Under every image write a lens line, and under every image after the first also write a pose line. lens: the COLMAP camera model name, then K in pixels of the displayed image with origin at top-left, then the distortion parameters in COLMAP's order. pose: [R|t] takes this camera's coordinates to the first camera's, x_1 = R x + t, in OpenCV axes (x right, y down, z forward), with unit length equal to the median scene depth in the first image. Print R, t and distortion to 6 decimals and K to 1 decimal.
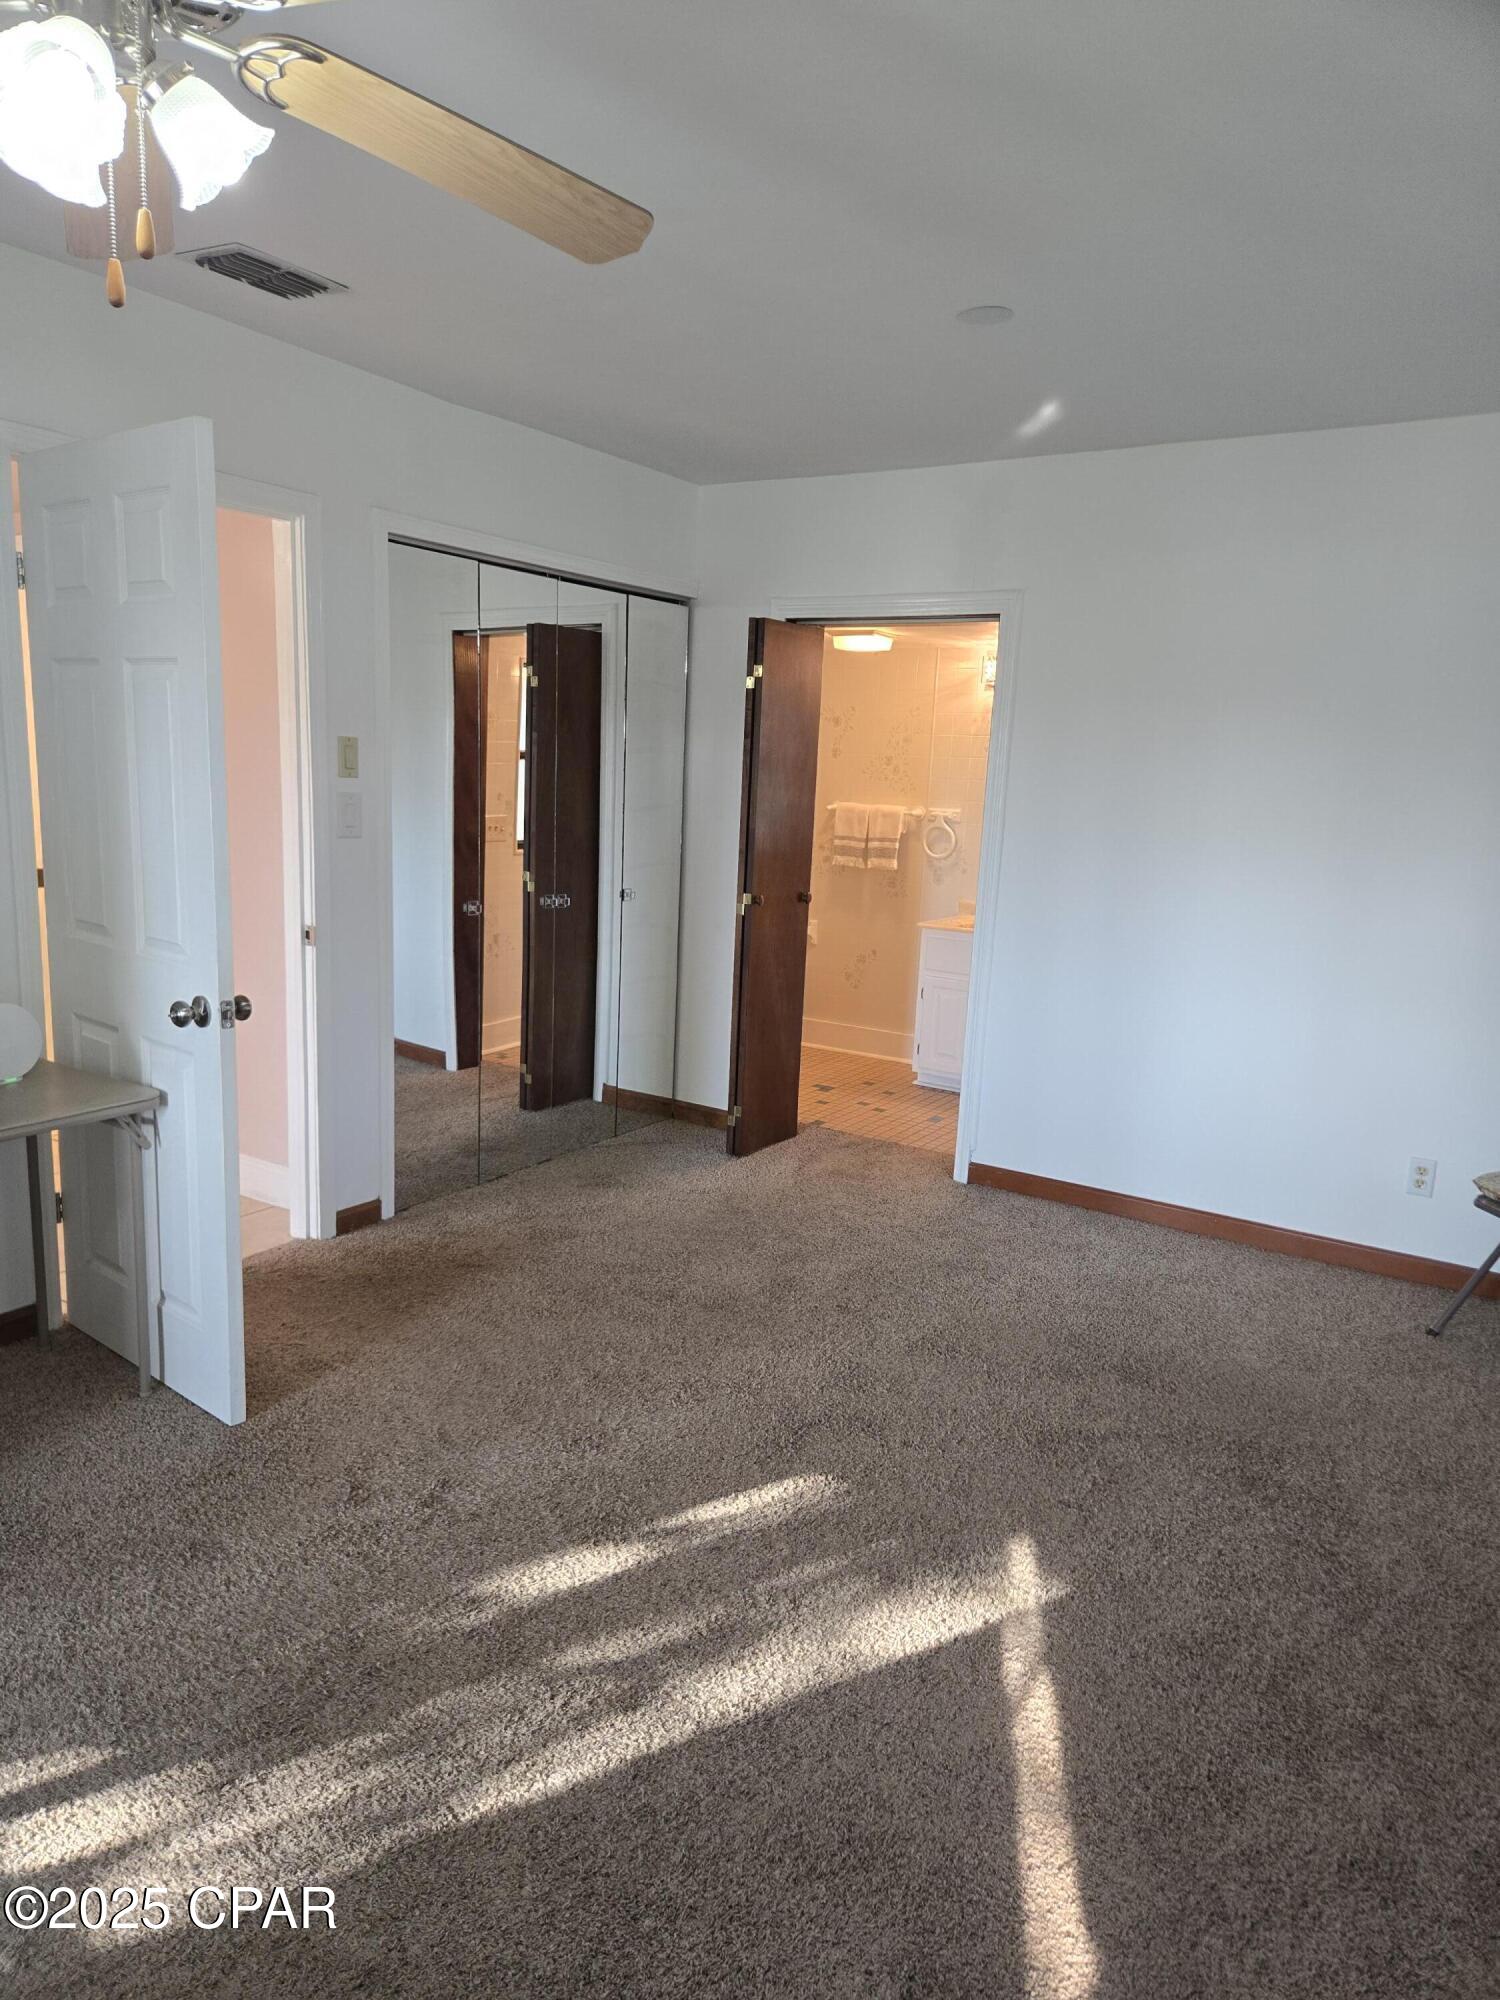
lens RADIAL K [[1334.2, 0, 750.0], [0, 1334.2, 1000.0], [0, 0, 1]] dist [0.035723, -0.029284]
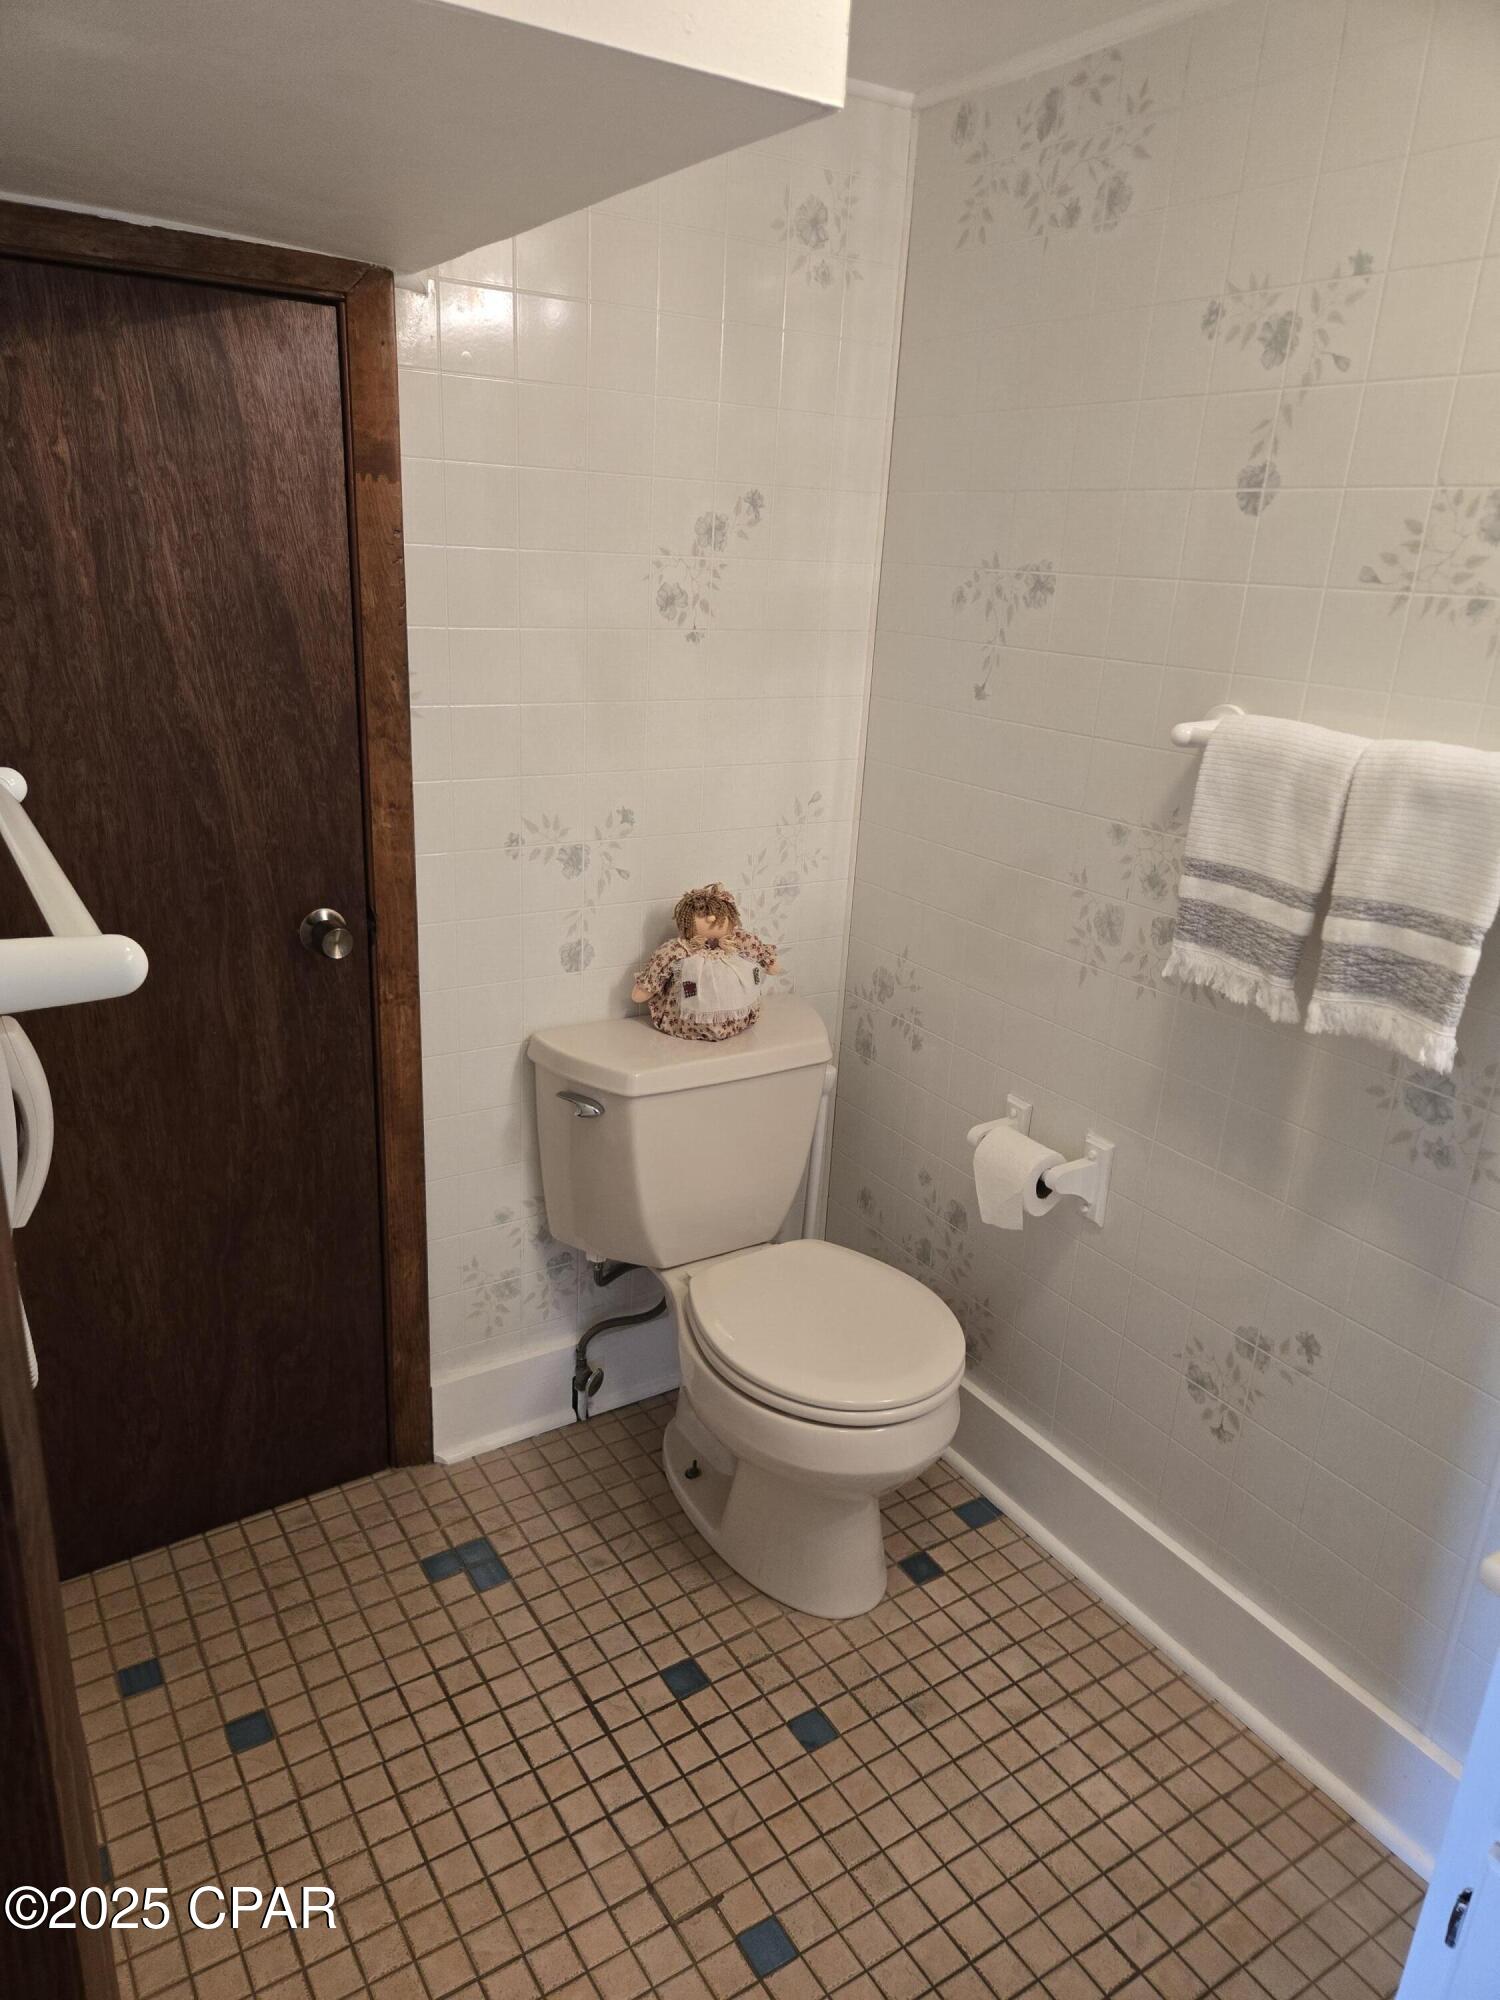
lens RADIAL K [[1334.2, 0, 750.0], [0, 1334.2, 1000.0], [0, 0, 1]] dist [0.035723, -0.029284]
pose [[0.902121, 0.143778, -0.406824, 0.094470], [-0.091842, 0.985228, 0.144536, -0.126776], [0.421596, -0.093025, 0.902000, 0.765140]]
